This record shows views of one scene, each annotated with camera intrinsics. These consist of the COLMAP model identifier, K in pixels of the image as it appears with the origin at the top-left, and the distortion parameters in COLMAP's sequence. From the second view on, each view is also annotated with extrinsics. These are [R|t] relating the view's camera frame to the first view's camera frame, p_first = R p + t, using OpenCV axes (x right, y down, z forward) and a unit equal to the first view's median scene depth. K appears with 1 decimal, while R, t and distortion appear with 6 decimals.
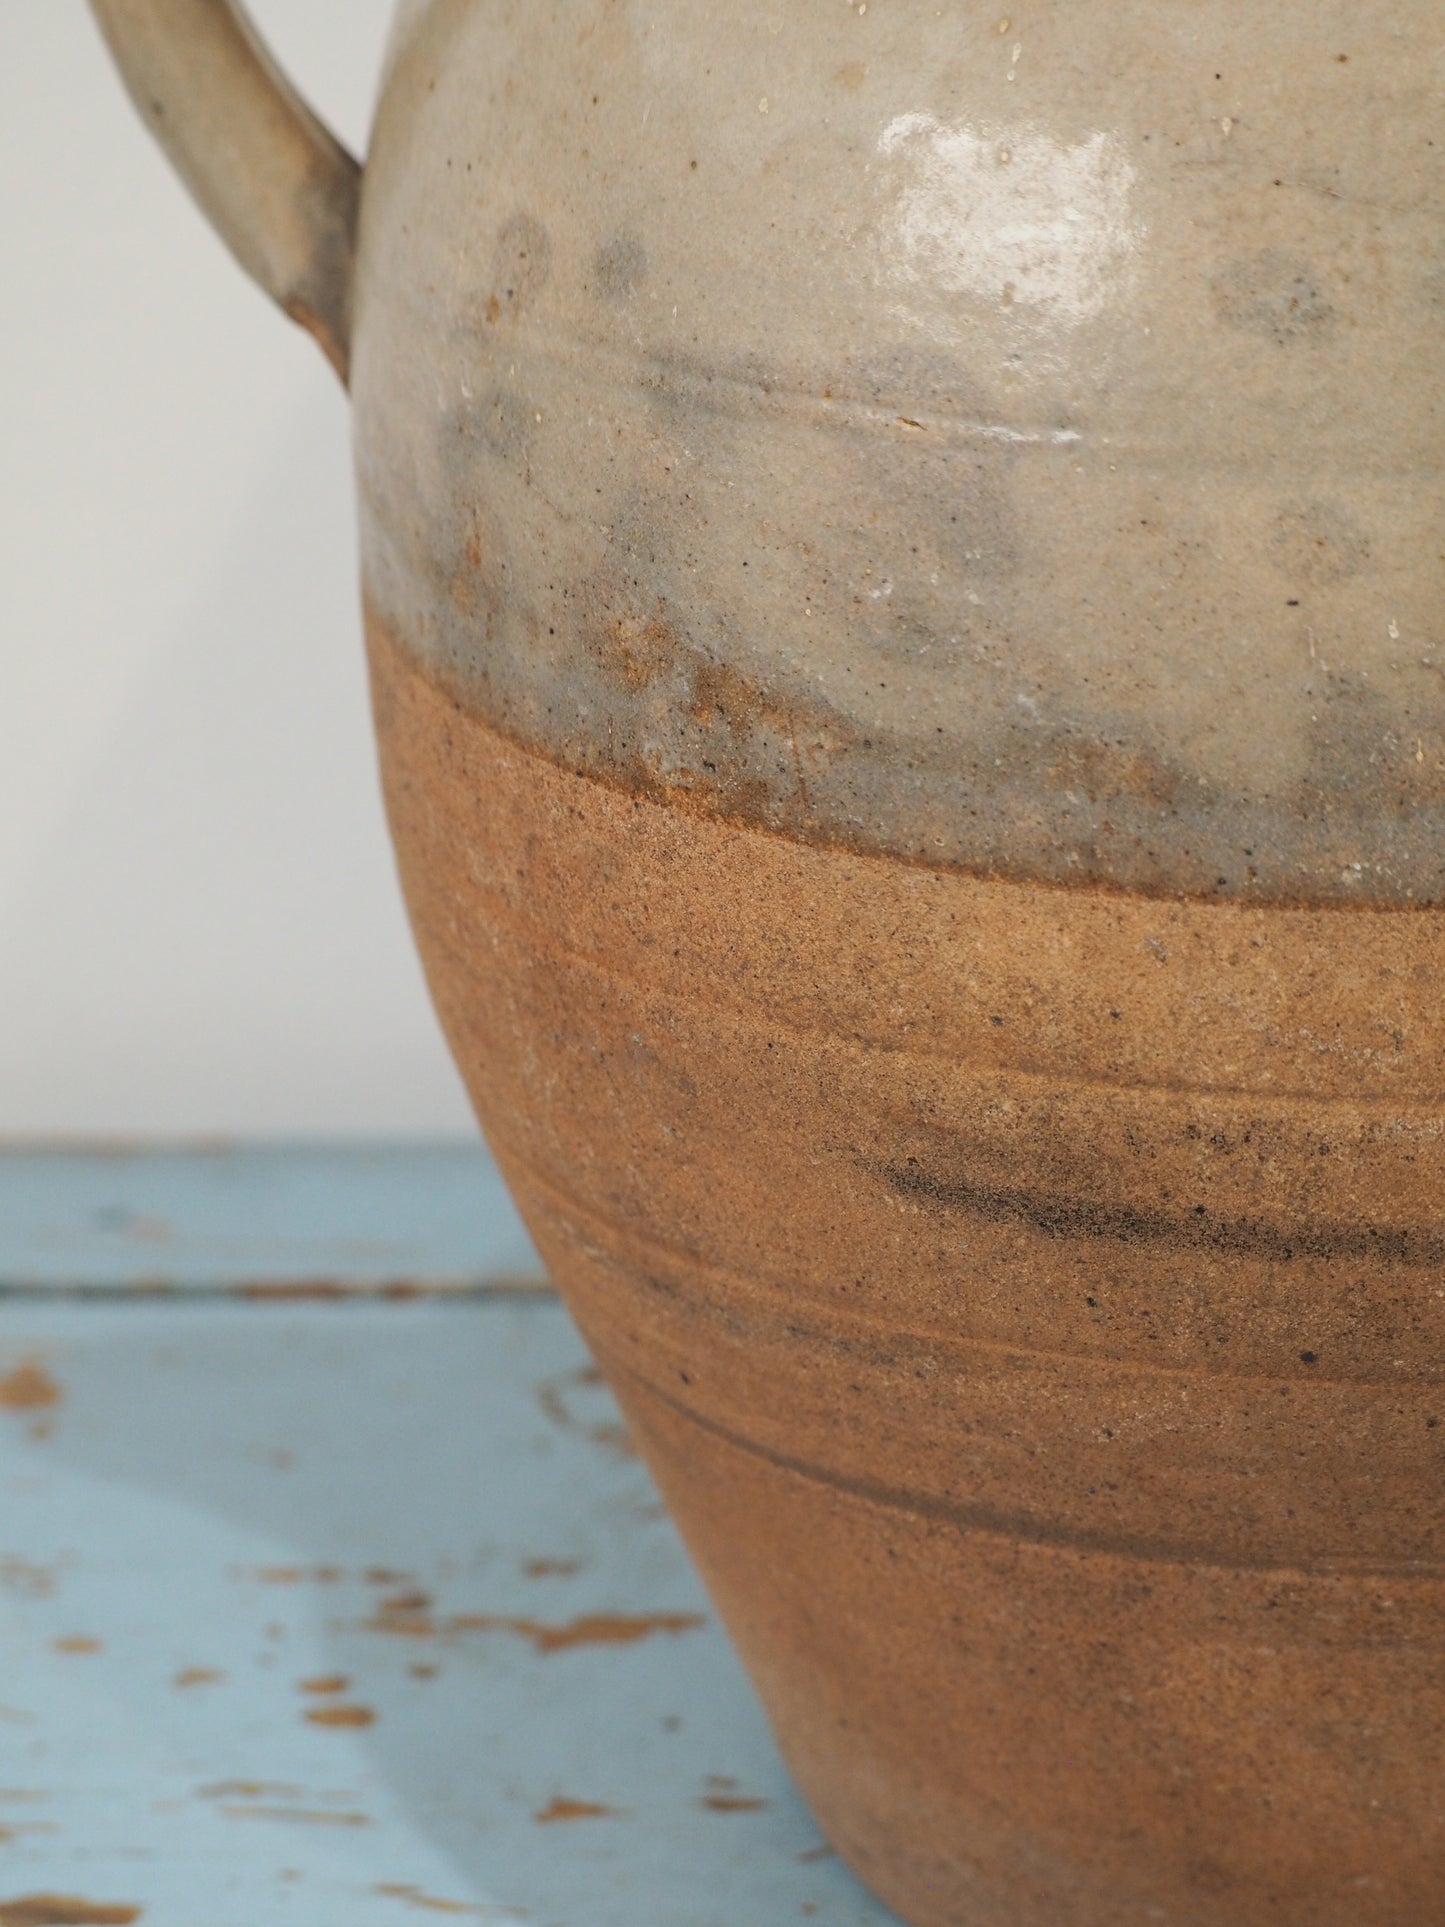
lens RADIAL K [[6957.3, 0, 722.5], [0, 6957.3, 963.5], [0, 0, 1]] dist [-0.110856, -1.145566]
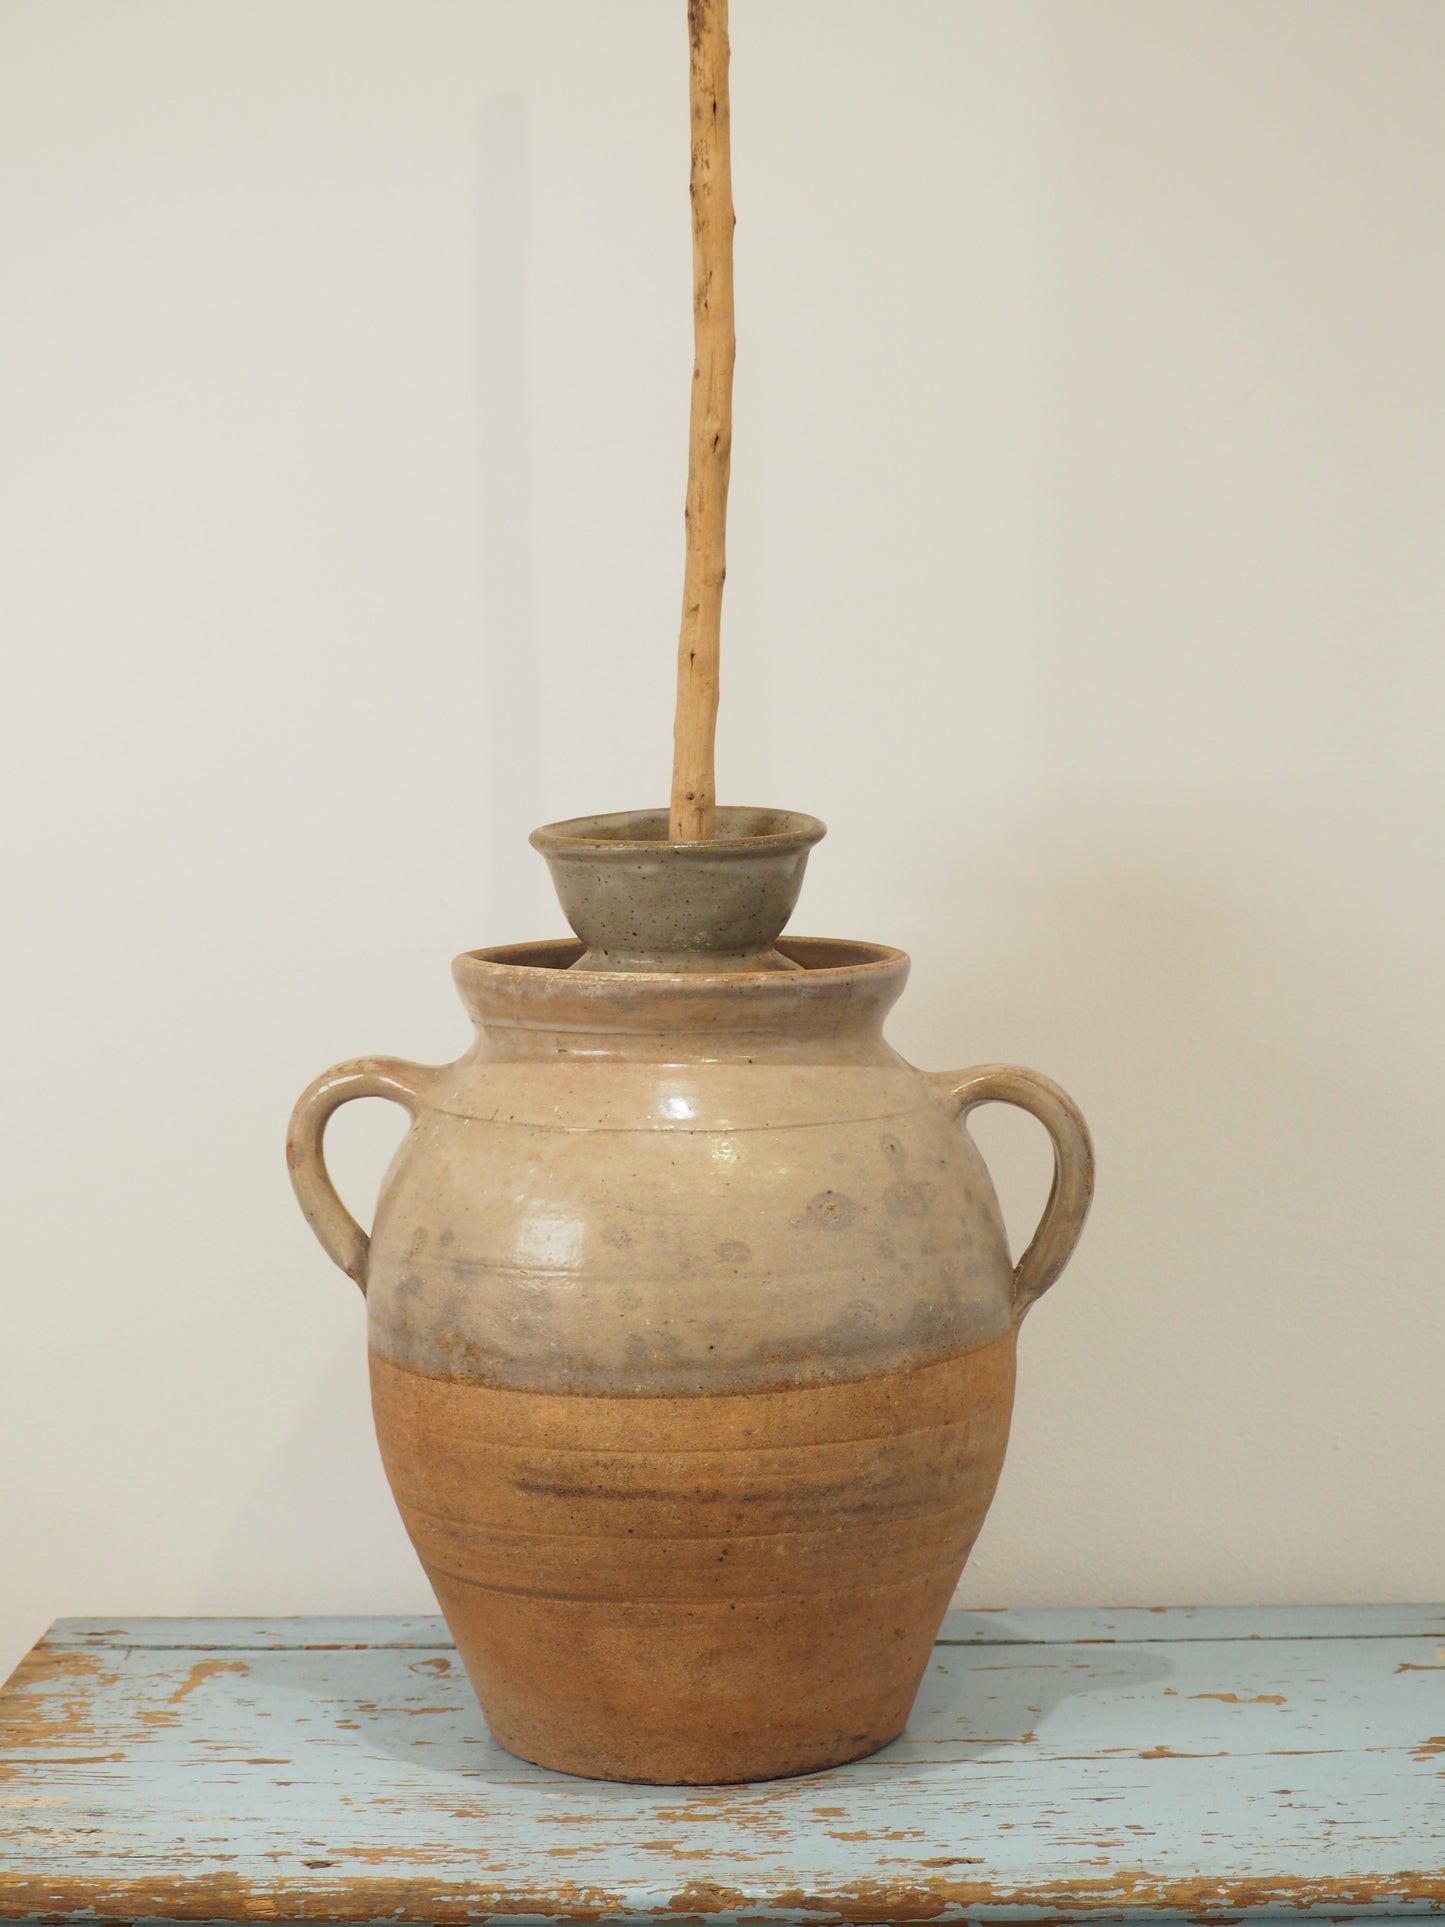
lens RADIAL K [[6118.3, 0, 527.4], [0, 6118.3, 963.9], [0, 0, 1]] dist [-0.213117, 11.556404]
pose [[0.999896, 0.010736, 0.009658, -0.004769], [-0.007917, 0.966877, -0.255120, 0.592154], [-0.012077, 0.255017, 0.966861, -2.204005]]
